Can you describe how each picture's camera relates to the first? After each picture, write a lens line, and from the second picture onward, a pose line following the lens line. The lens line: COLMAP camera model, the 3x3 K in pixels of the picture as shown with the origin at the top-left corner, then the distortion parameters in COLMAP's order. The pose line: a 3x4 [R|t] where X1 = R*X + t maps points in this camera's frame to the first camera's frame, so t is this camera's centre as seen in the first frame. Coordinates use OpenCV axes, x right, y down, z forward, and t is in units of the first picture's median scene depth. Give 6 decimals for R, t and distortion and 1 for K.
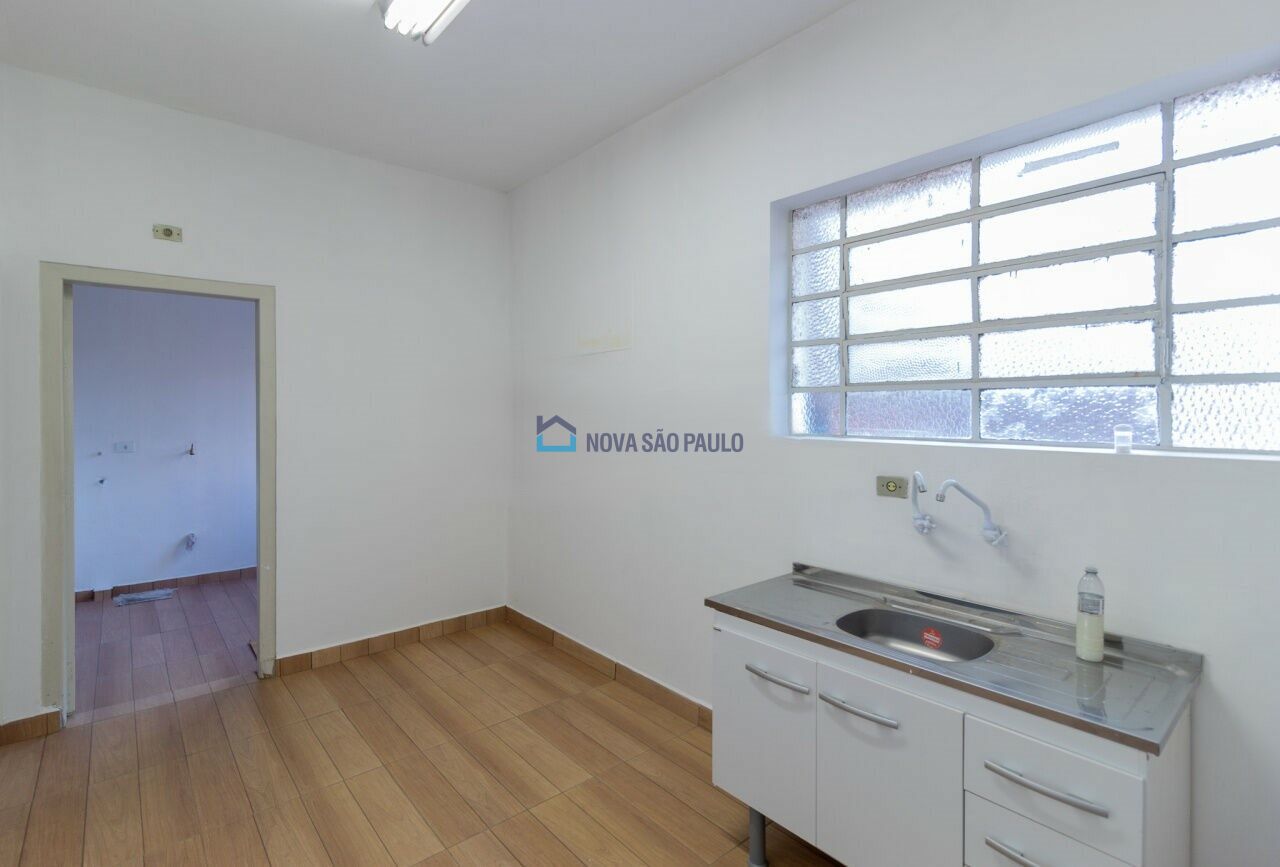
lens RADIAL K [[625.6, 0, 638.9], [0, 625.6, 396.6], [0, 0, 1]] dist [0.002664, 0.000639]
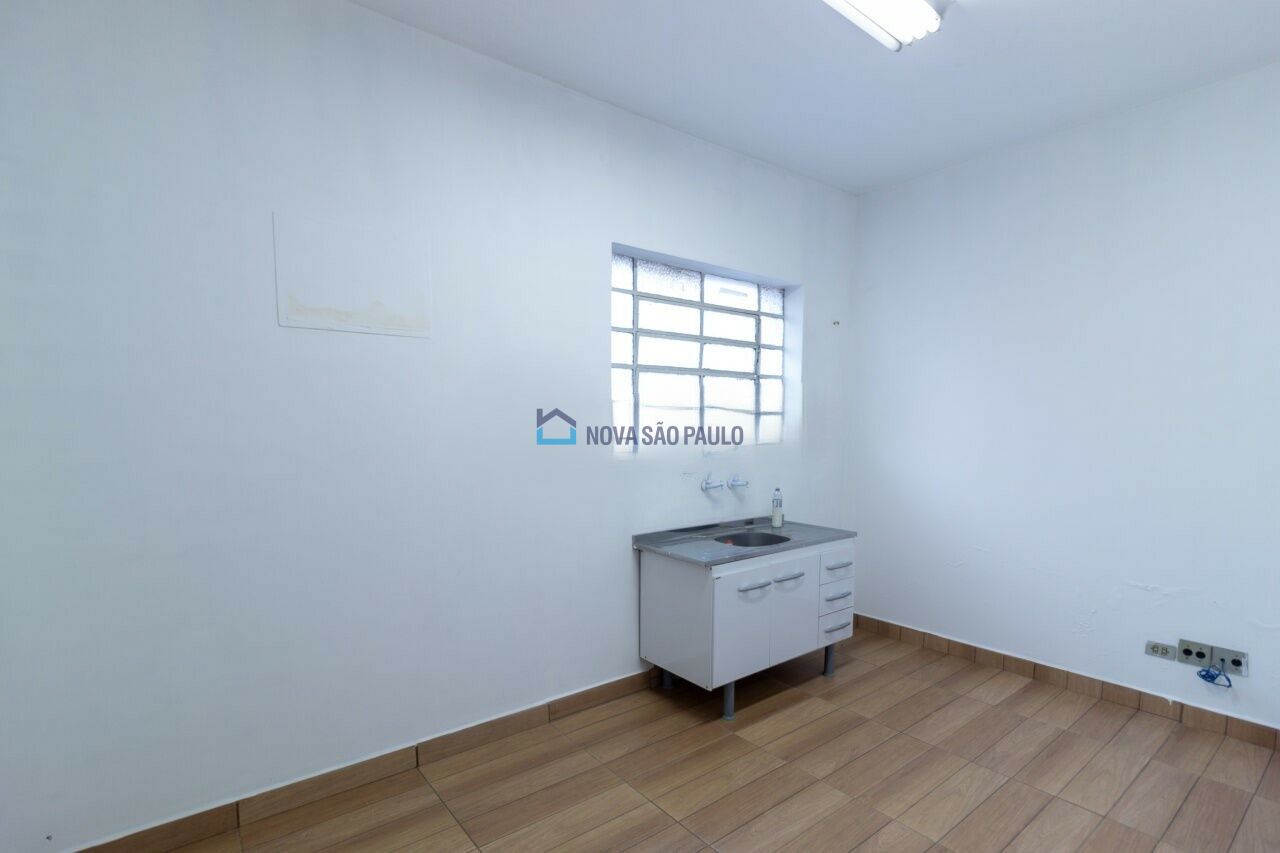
lens RADIAL K [[606.4, 0, 638.6], [0, 606.4, 454.6], [0, 0, 1]] dist [0.001445, 0.000268]
pose [[0.038991, -0.056624, 0.997634, -1.207006], [-0.025583, 0.998009, 0.057645, 0.028842], [-0.998912, -0.027770, 0.037465, 1.139580]]
